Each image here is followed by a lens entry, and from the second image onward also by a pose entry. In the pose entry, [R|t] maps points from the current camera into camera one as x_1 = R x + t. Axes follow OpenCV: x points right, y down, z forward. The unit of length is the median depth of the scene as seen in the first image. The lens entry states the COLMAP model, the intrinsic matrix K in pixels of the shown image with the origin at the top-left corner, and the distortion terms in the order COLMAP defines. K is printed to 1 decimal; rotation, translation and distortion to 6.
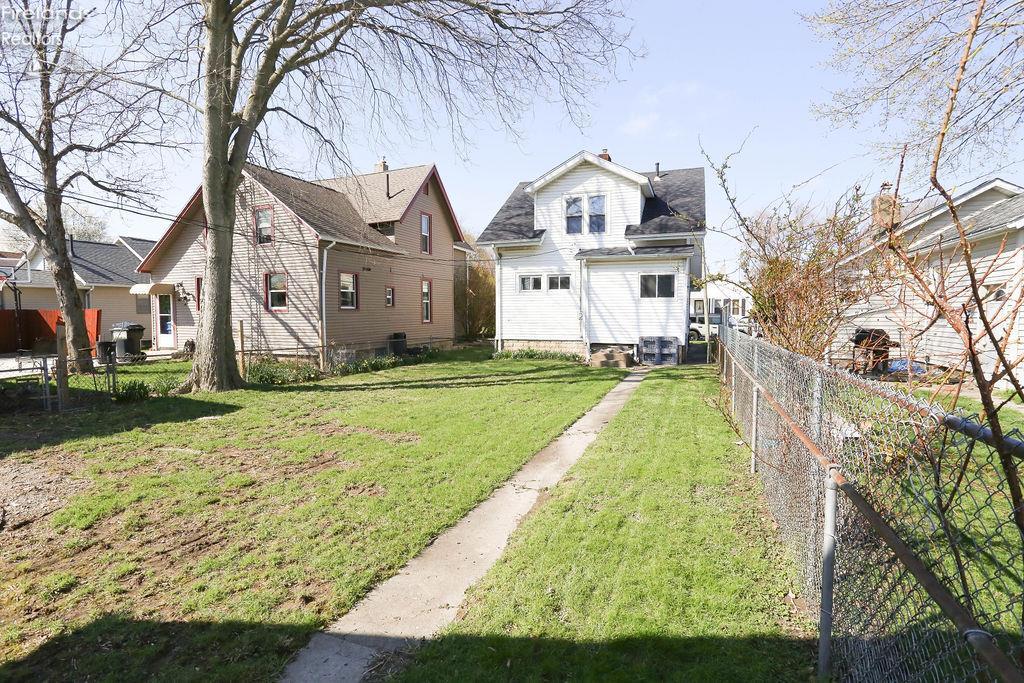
lens RADIAL K [[506.3, 0, 511.6], [0, 506.3, 341.7], [0, 0, 1]] dist [-0.000862, 0.001410]
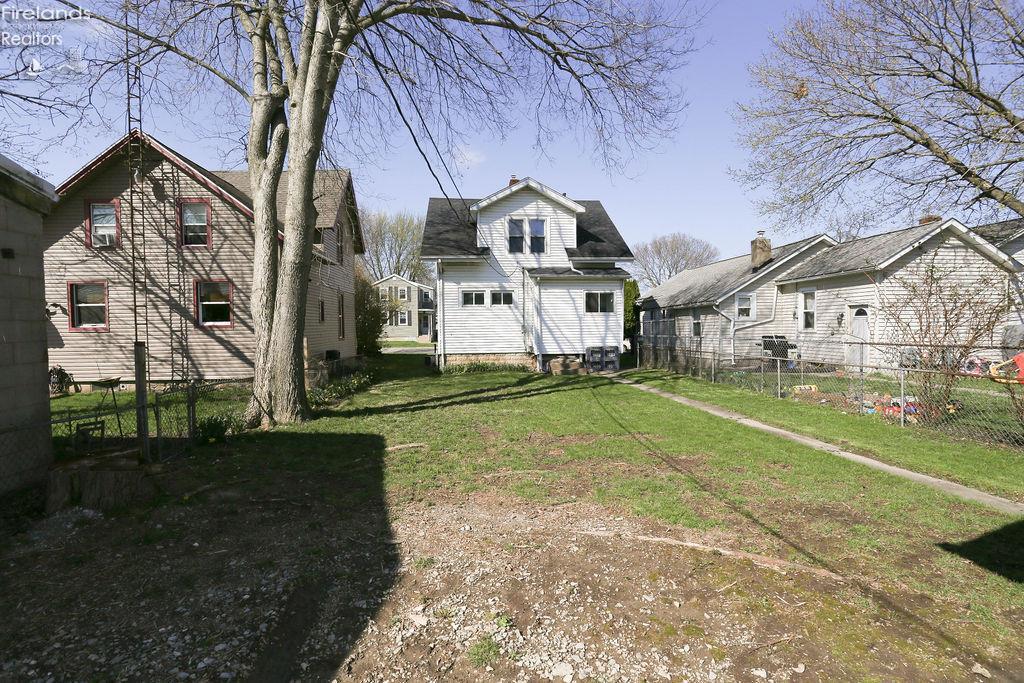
lens RADIAL K [[506.3, 0, 511.3], [0, 506.3, 341.8], [0, 0, 1]] dist [-0.000862, 0.001410]
pose [[0.900423, -0.021235, 0.434497, -0.364869], [0.034113, 0.999179, -0.021863, -0.002640], [-0.433676, 0.034508, 0.900408, 0.048149]]
